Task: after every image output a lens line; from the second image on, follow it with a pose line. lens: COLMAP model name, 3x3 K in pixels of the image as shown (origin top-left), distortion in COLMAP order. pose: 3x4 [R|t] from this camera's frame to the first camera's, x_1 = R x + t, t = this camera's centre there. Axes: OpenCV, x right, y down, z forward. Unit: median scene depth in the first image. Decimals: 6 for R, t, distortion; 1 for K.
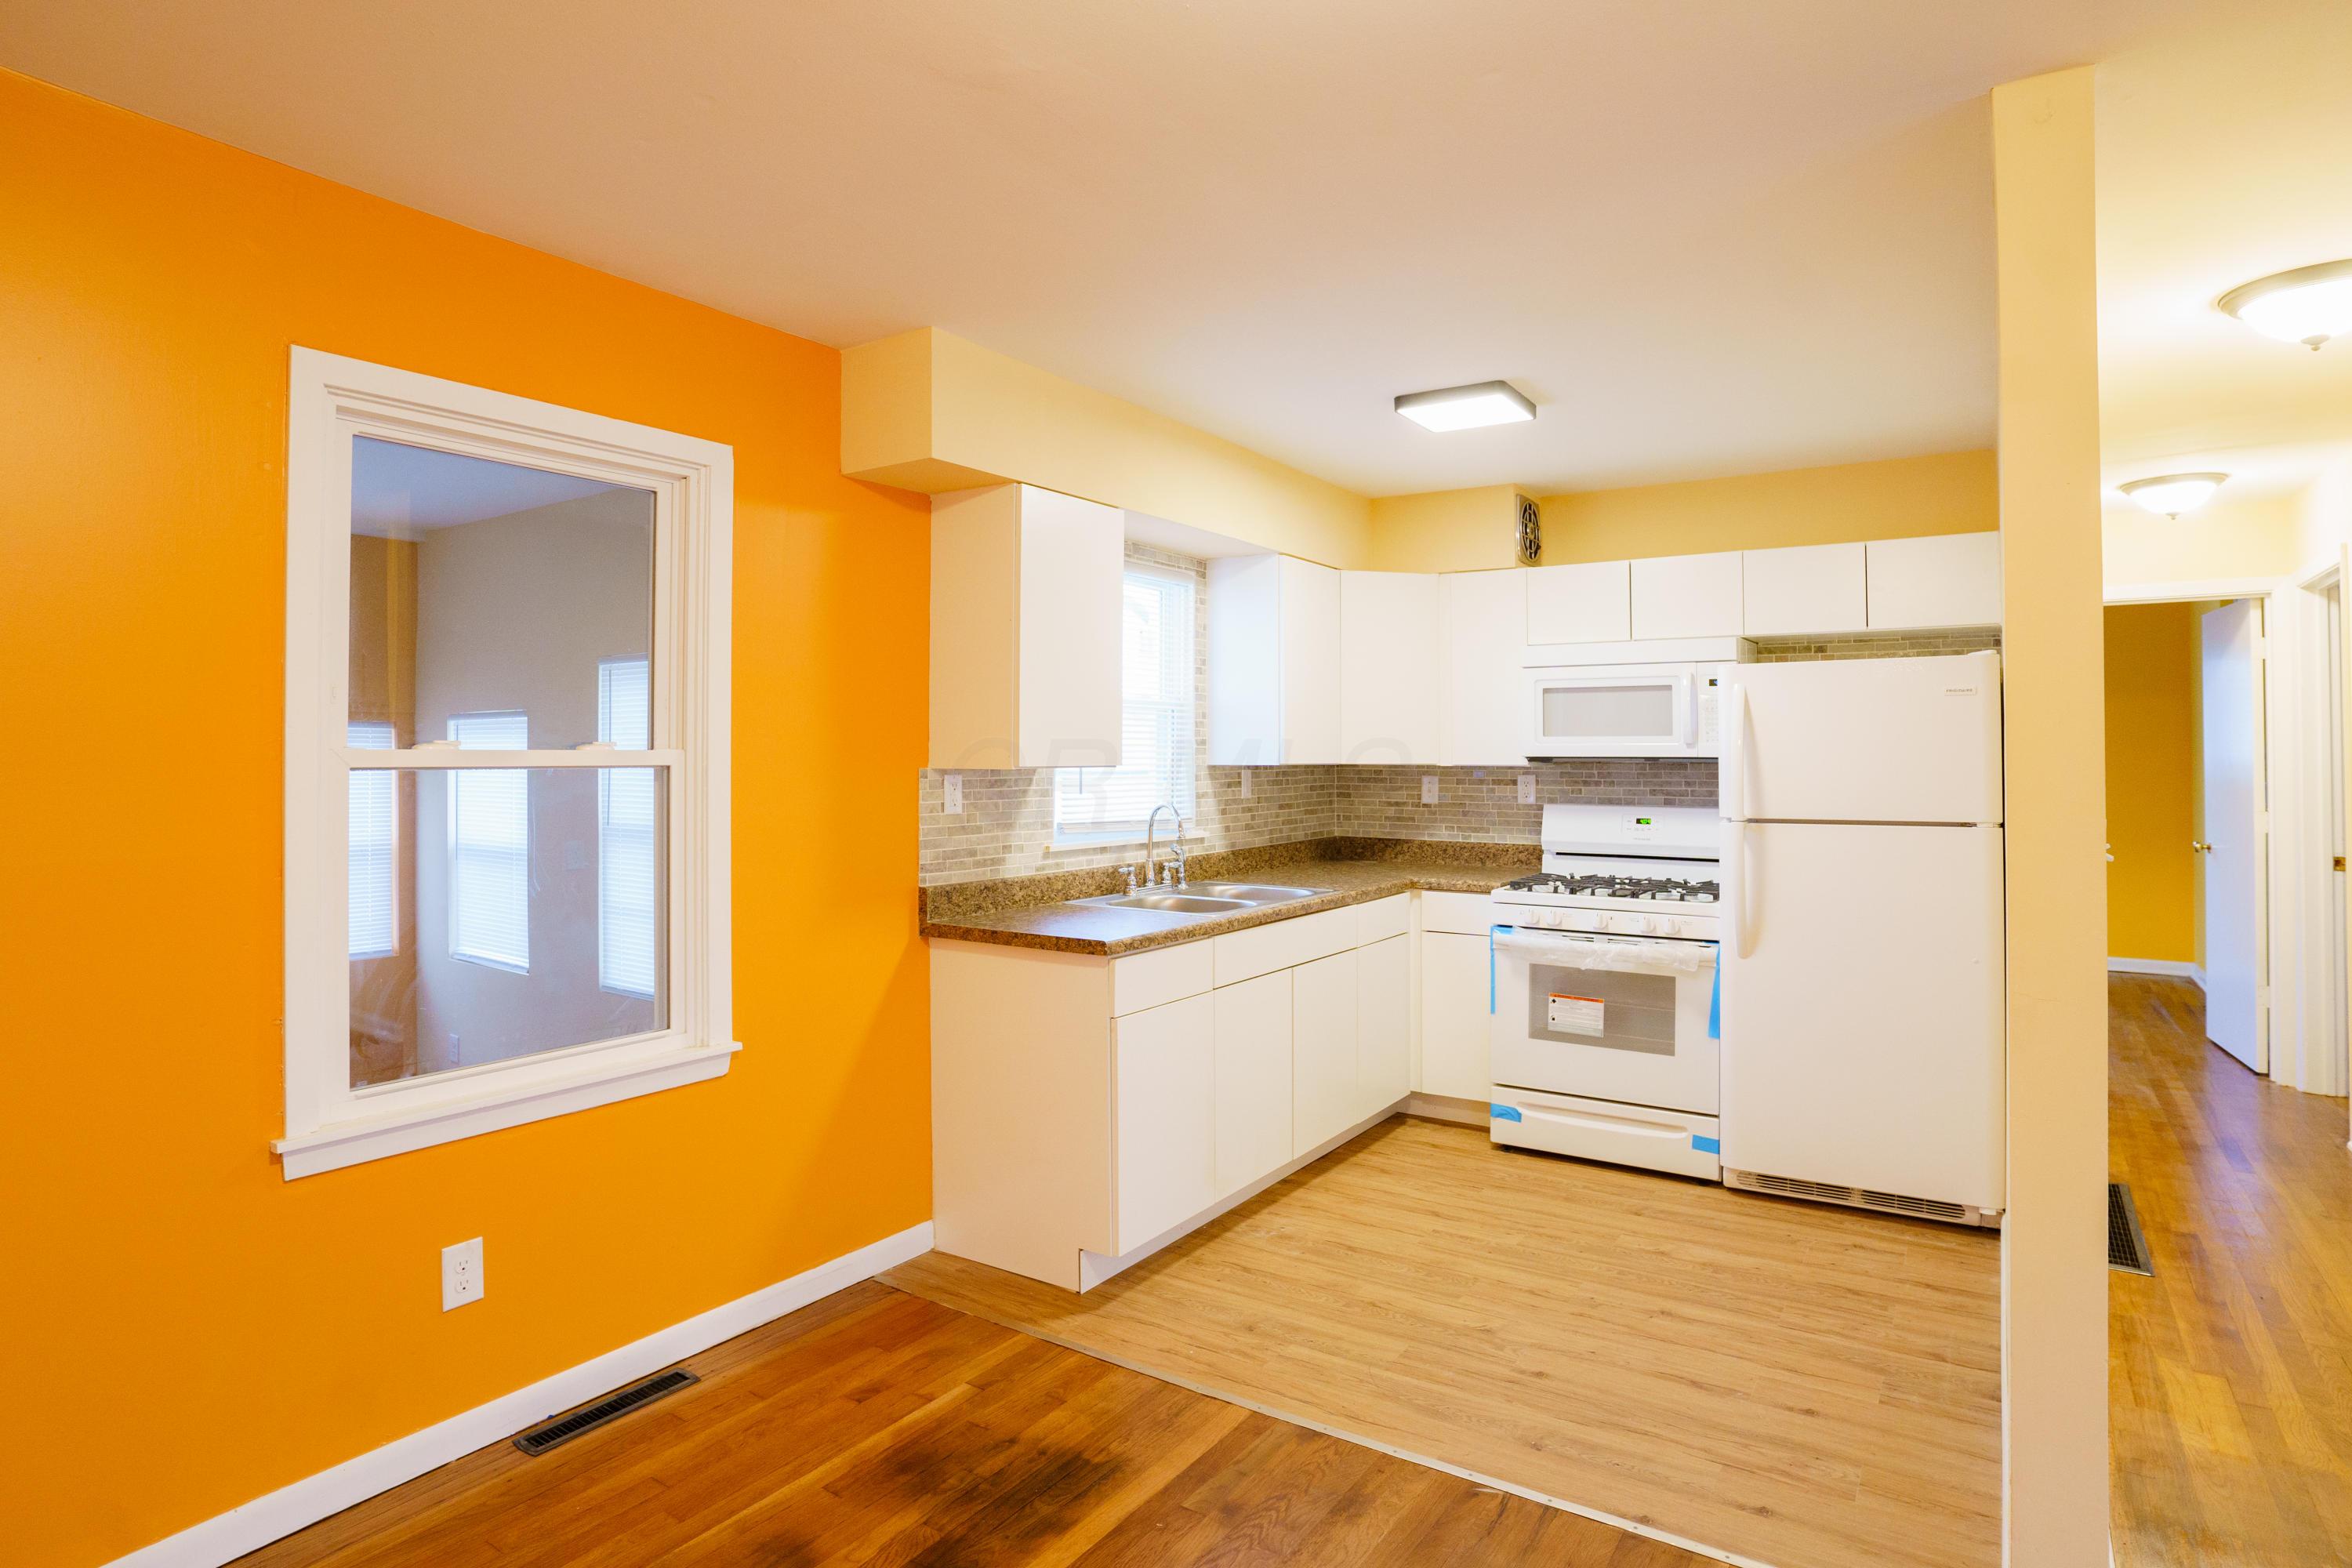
lens RADIAL K [[1264.3, 0, 1168.4], [0, 1264.3, 721.1], [0, 0, 1]] dist [-0.081512, 0.035921]
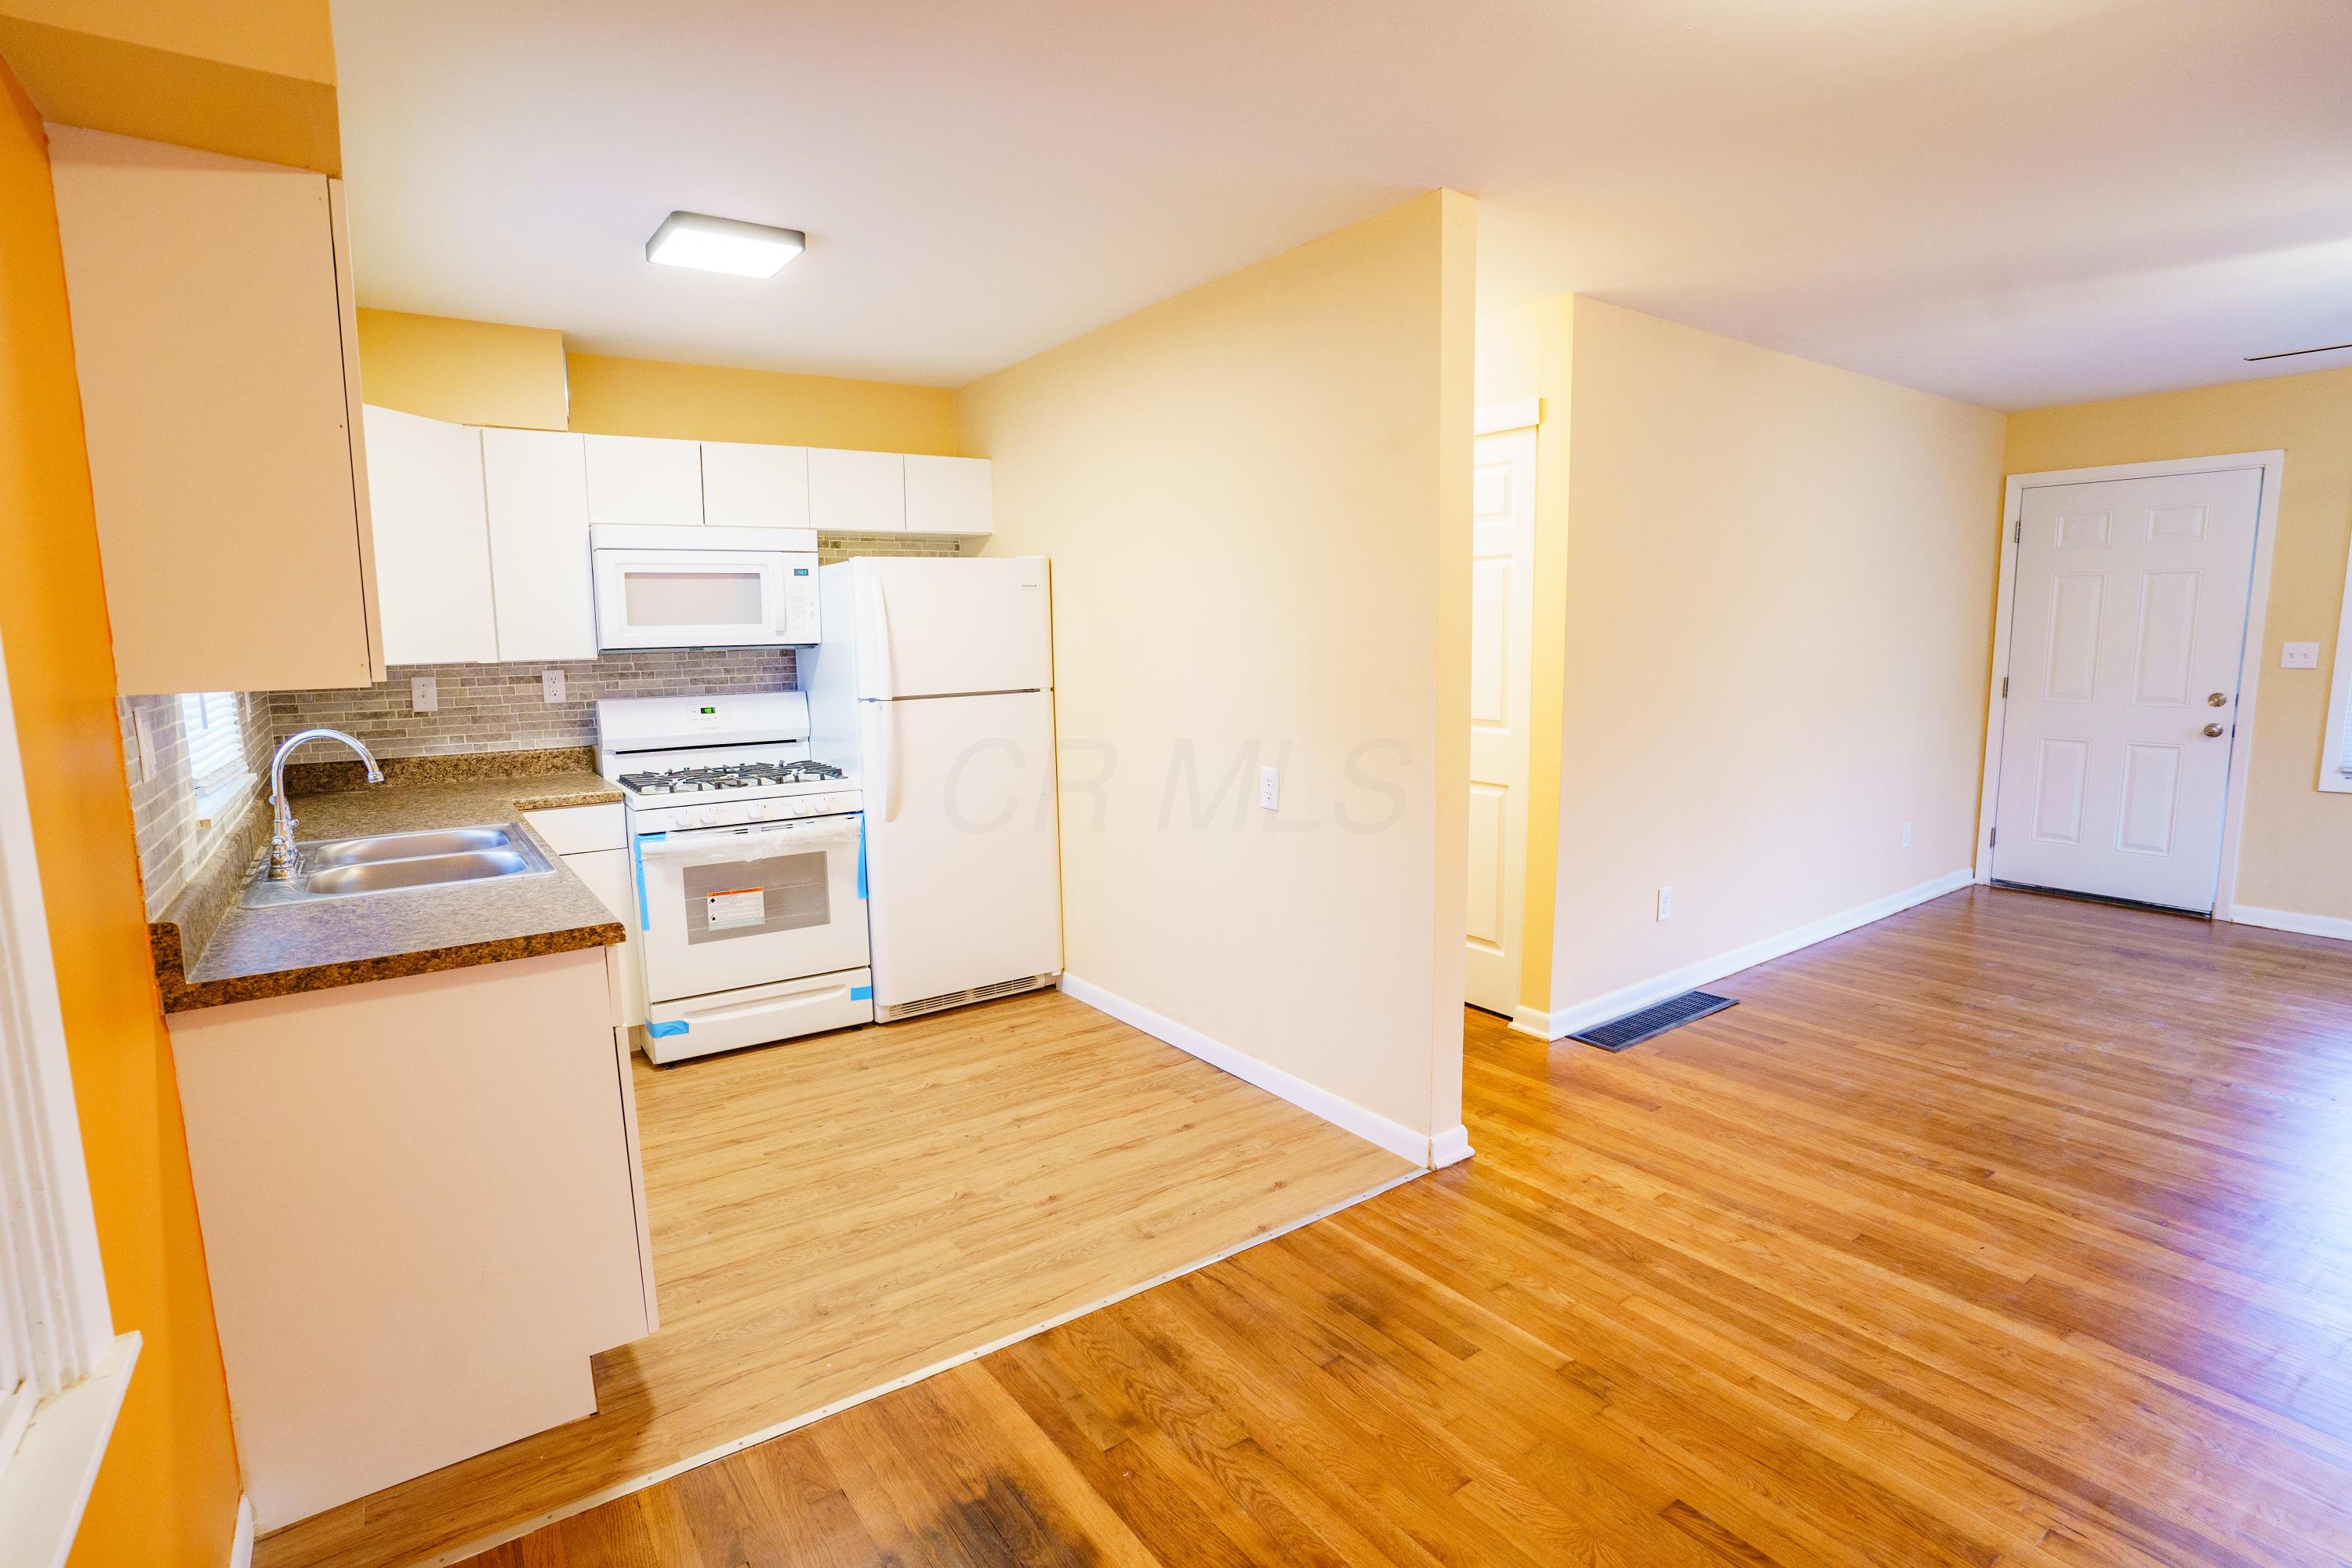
lens RADIAL K [[1156.6, 0, 1187.8], [0, 1156.6, 780.7], [0, 0, 1]] dist [-0.060576, 0.000943]
pose [[0.349776, -0.129480, 0.927842, -0.397251], [-0.008806, 0.989905, 0.141460, 0.003570], [-0.936792, -0.057650, 0.345105, 0.377650]]
